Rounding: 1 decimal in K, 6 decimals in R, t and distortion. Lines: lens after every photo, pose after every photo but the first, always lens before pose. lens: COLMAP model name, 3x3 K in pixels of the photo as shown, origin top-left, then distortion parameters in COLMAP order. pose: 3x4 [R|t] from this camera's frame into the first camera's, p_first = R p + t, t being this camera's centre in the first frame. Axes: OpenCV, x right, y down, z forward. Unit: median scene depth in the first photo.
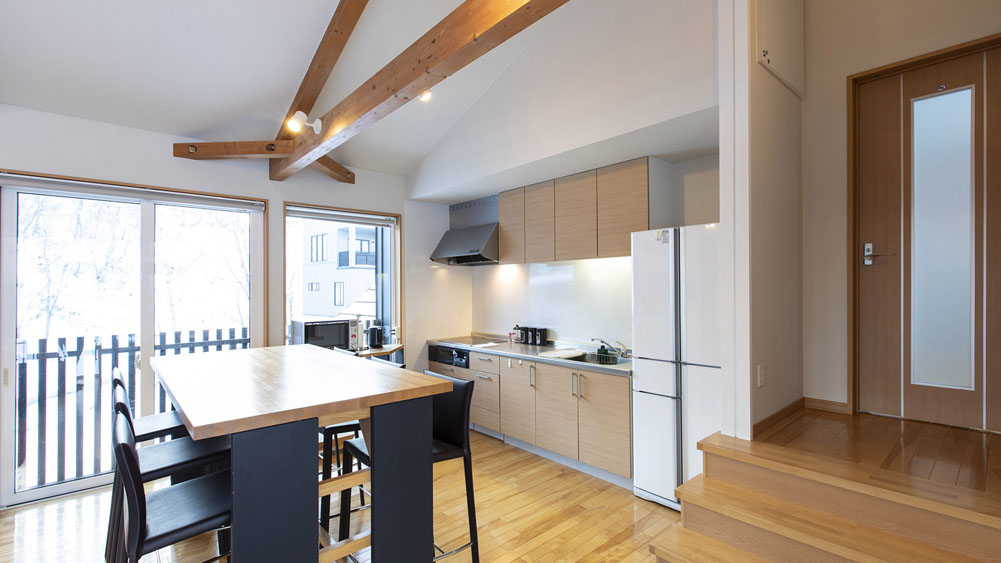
lens RADIAL K [[445.5, 0, 500.5], [0, 445.5, 281.5], [0, 0, 1]] dist [0.003016, 0.000709]
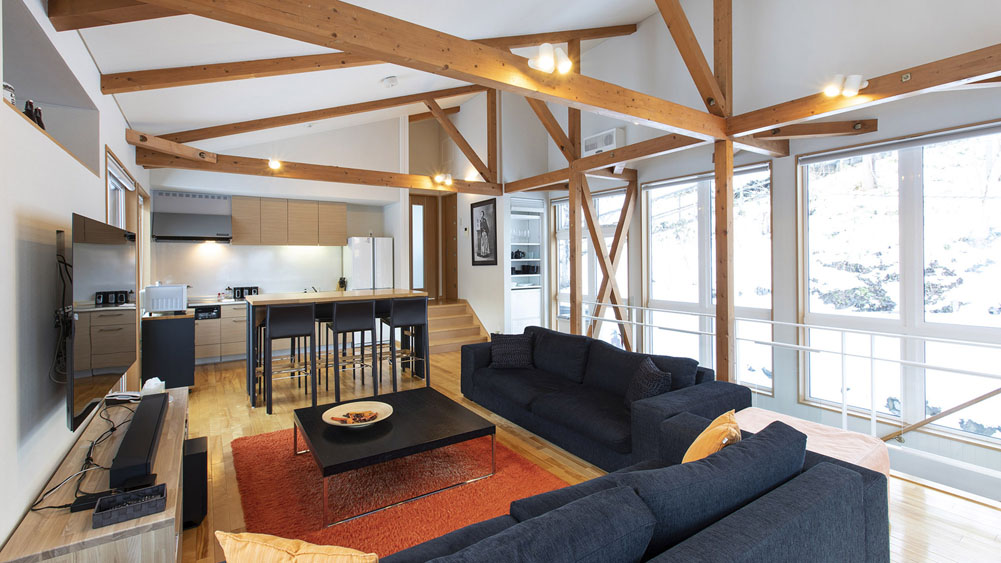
lens RADIAL K [[445.5, 0, 500.5], [0, 445.5, 281.5], [0, 0, 1]] dist [0.003016, 0.000709]
pose [[0.139568, -0.038129, 0.989478, -1.486158], [-0.009555, 0.999160, 0.039850, 0.017516], [-0.990166, -0.015016, 0.139087, -0.078525]]
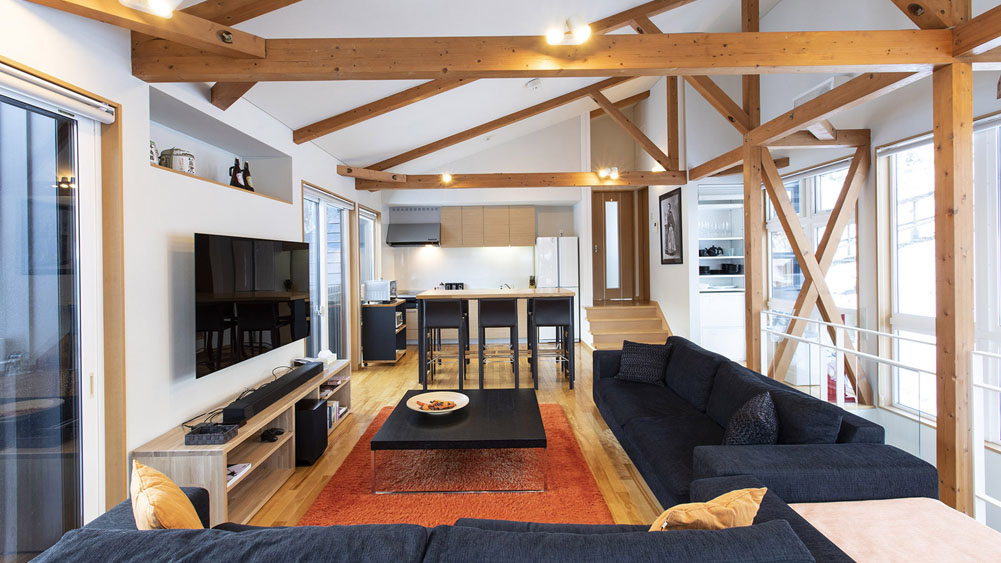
lens RADIAL K [[445.5, 0, 500.5], [0, 445.5, 281.5], [0, 0, 1]] dist [0.003016, 0.000709]
pose [[0.656433, -0.035327, 0.753556, -1.316834], [-0.002524, 0.998794, 0.049023, 0.009664], [-0.754380, -0.034082, 0.655553, -0.363537]]
